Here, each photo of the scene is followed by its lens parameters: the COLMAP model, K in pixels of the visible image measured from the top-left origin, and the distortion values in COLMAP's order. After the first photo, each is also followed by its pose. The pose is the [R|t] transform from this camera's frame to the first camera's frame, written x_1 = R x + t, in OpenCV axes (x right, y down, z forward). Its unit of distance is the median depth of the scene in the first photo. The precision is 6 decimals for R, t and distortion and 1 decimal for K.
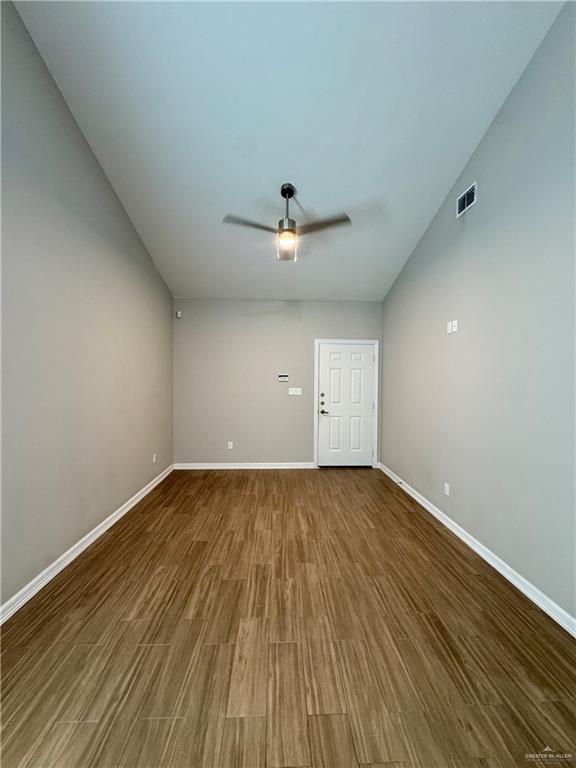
lens RADIAL K [[310.9, 0, 286.7], [0, 310.9, 384.0], [0, 0, 1]] dist [0.082907, -0.000134]
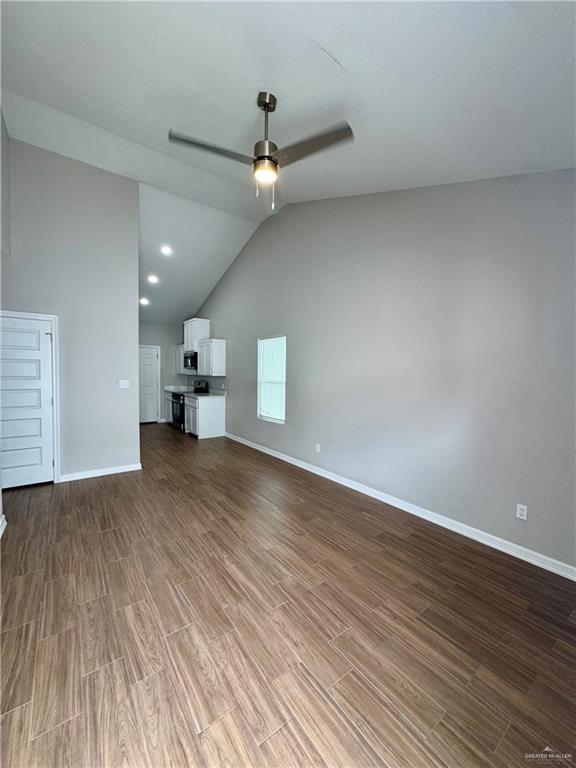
lens RADIAL K [[310.9, 0, 286.7], [0, 310.9, 384.0], [0, 0, 1]] dist [0.082907, -0.000134]
pose [[-0.826637, 0.009724, -0.562652, 0.394298], [-0.023091, 0.998422, 0.051181, -0.026292], [0.562262, 0.055300, -0.825108, 1.775160]]
